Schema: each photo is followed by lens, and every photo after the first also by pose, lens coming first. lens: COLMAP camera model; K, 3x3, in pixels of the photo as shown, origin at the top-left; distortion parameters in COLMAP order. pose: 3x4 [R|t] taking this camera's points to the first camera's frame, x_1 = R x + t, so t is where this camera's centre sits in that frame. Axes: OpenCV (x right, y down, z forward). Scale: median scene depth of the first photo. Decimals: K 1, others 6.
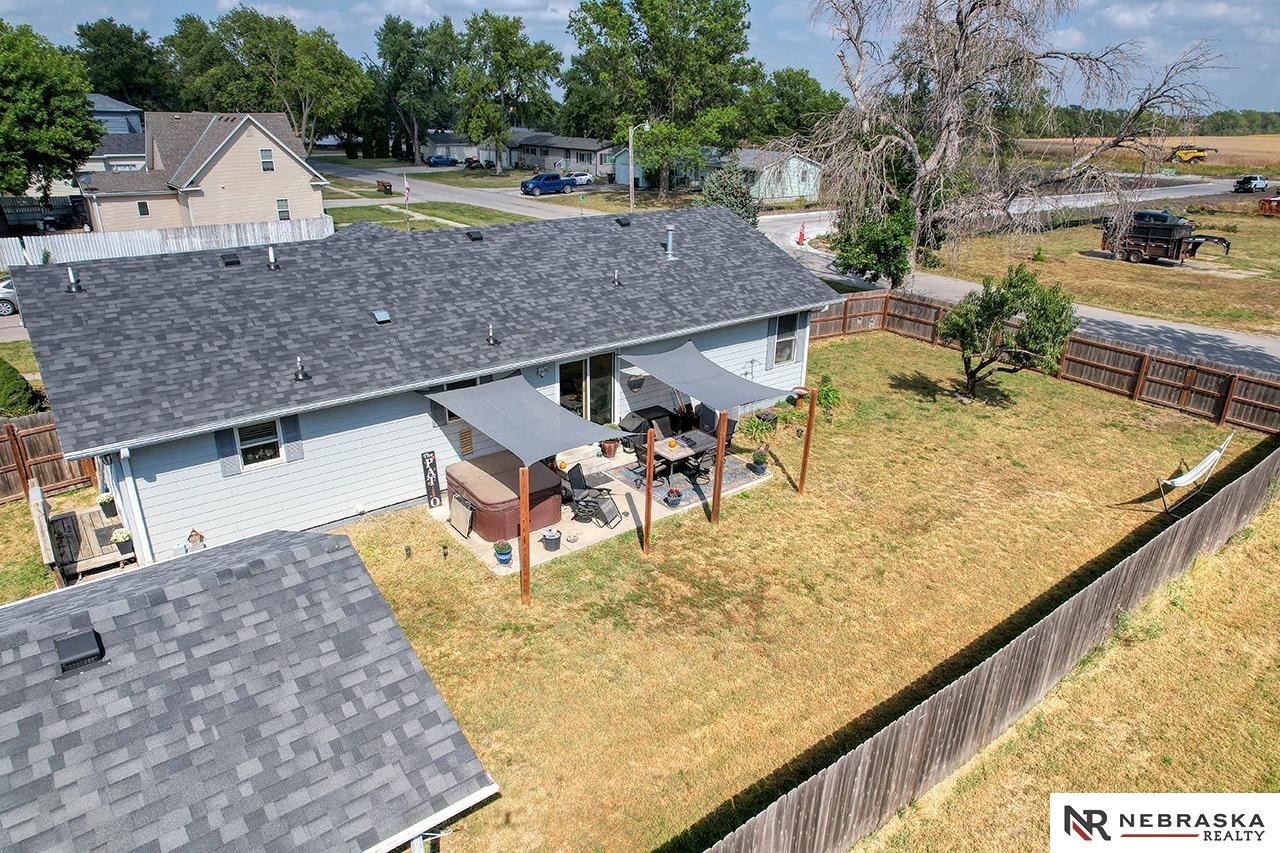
lens RADIAL K [[813.8, 0, 648.5], [0, 813.8, 427.0], [0, 0, 1]] dist [-0.066457, 0.051528]
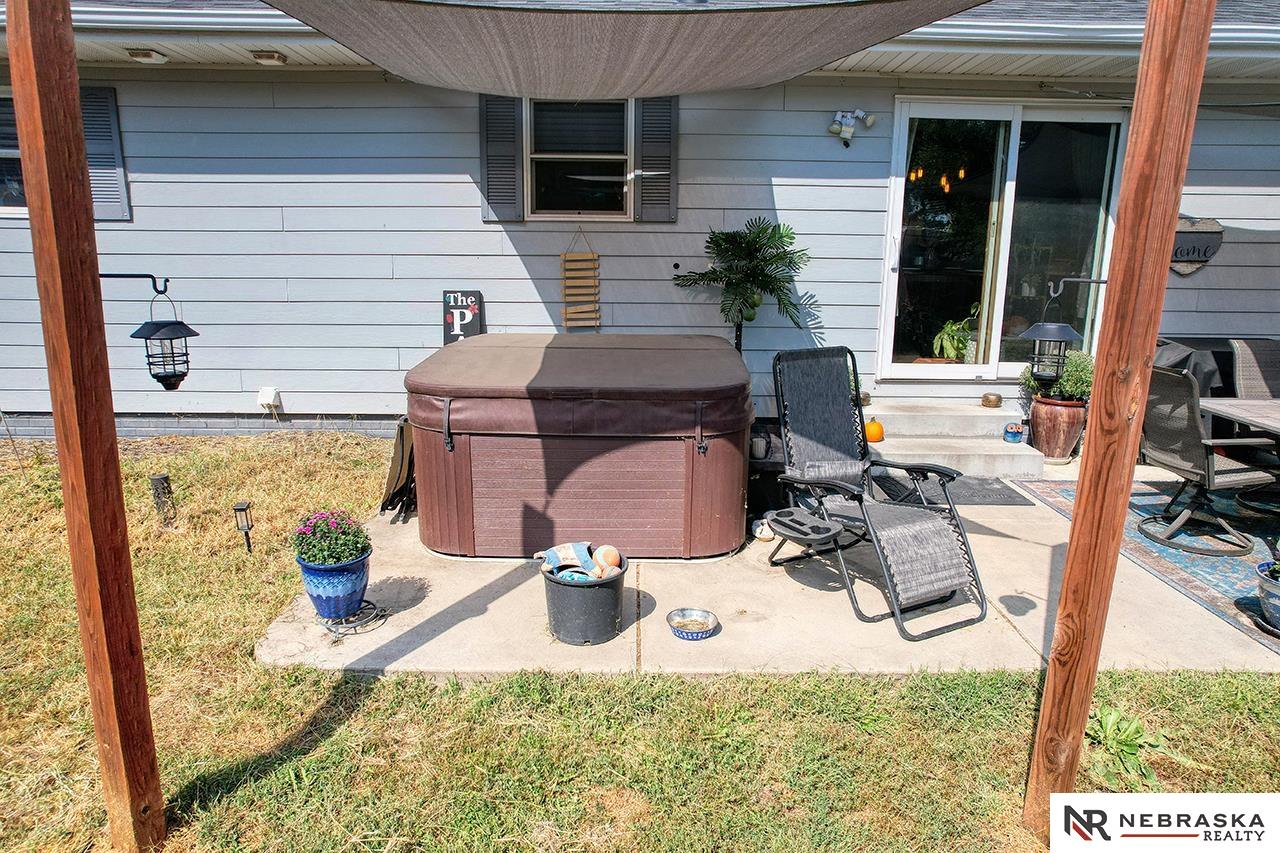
lens RADIAL K [[813.8, 0, 637.4], [0, 813.8, 427.2], [0, 0, 1]] dist [-0.066457, 0.051528]
pose [[0.783447, 0.125938, -0.608564, 0.012015], [-0.227126, 0.969533, -0.091758, 0.072498], [0.578467, 0.210108, 0.788182, 0.529020]]
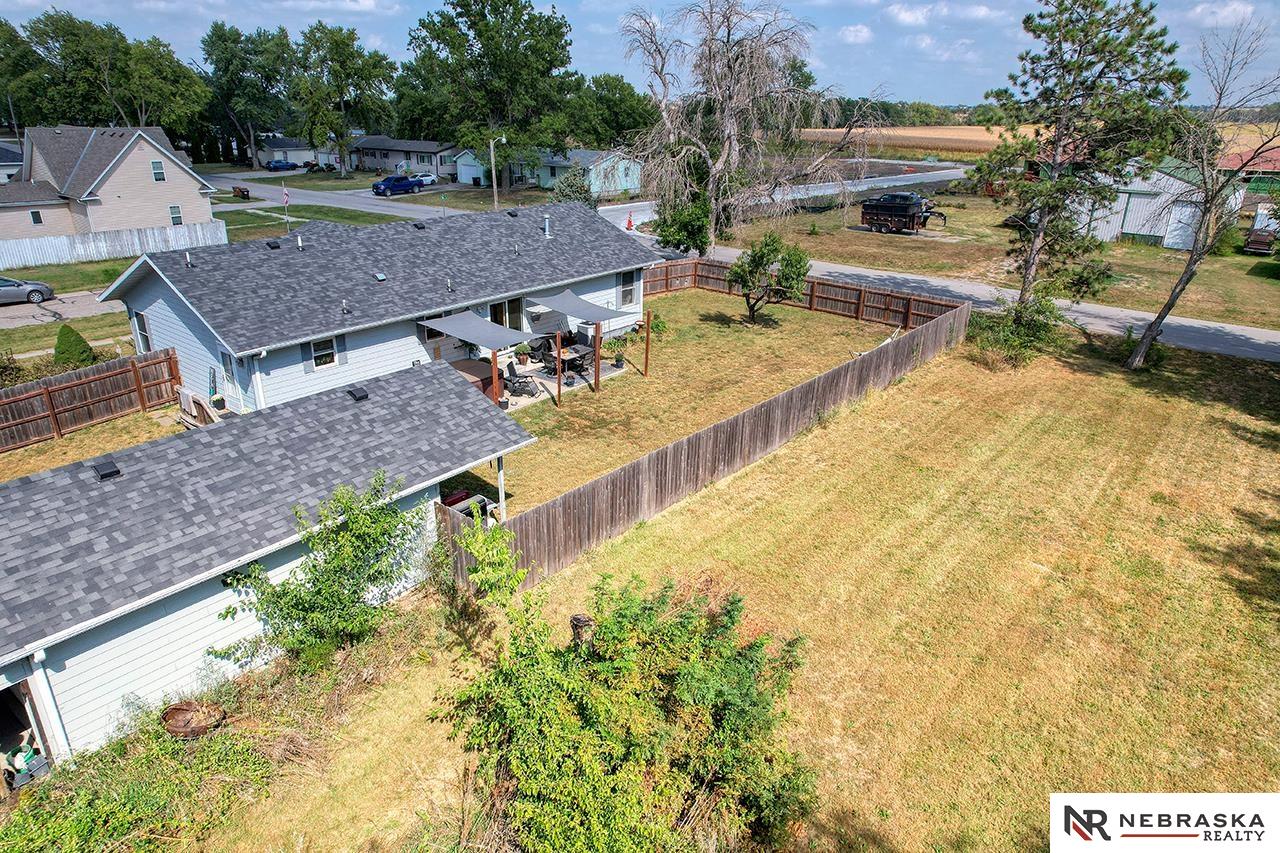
lens RADIAL K [[813.8, 0, 648.1], [0, 813.8, 429.9], [0, 0, 1]] dist [-0.066457, 0.051528]
pose [[0.977766, -0.081886, 0.193048, -0.099166], [0.079674, 0.996636, 0.019209, 0.119226], [-0.193972, -0.003401, 0.981001, -0.451530]]
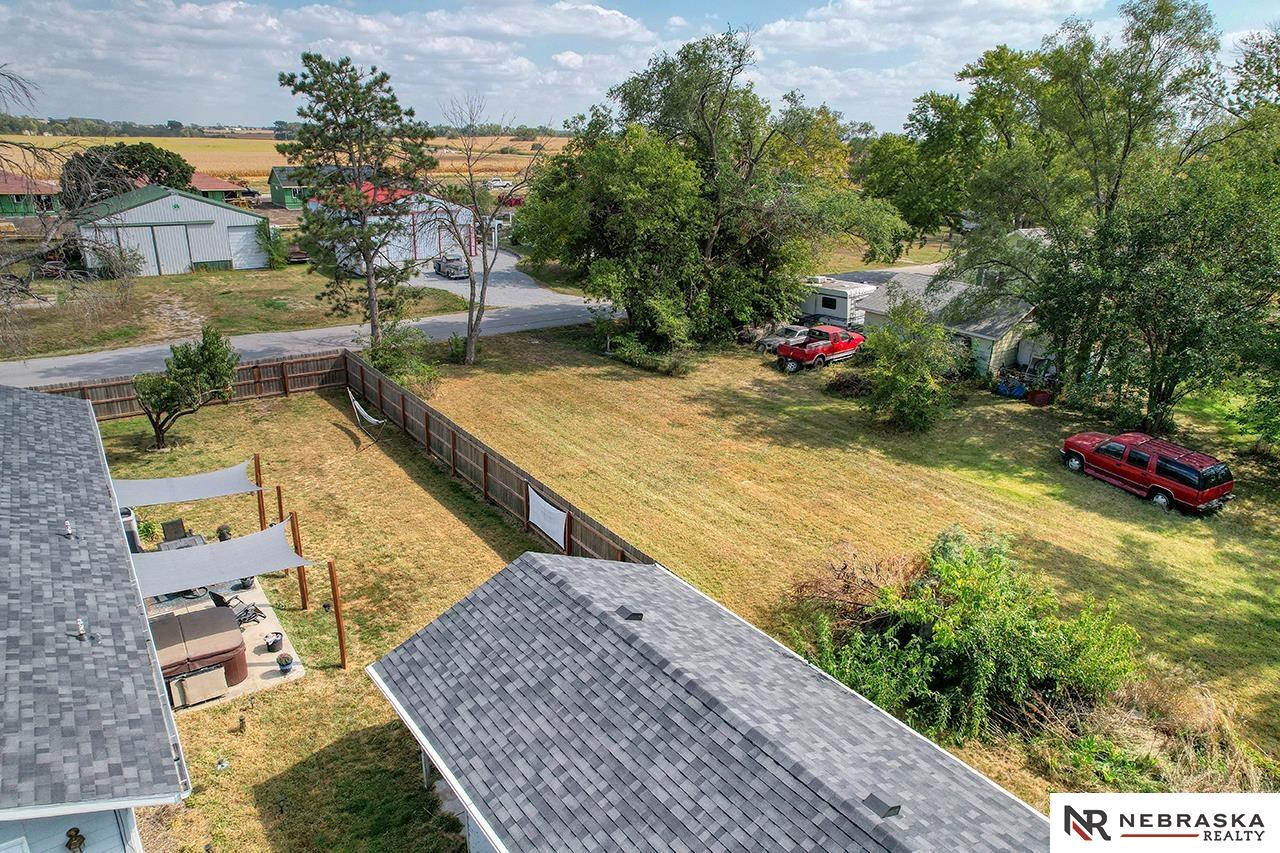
lens RADIAL K [[813.8, 0, 643.8], [0, 813.8, 427.0], [0, 0, 1]] dist [-0.066457, 0.051528]
pose [[0.046225, -0.349310, 0.935866, -0.664546], [0.345800, 0.884538, 0.313072, -0.190809], [-0.937169, 0.309151, 0.161679, 0.158880]]
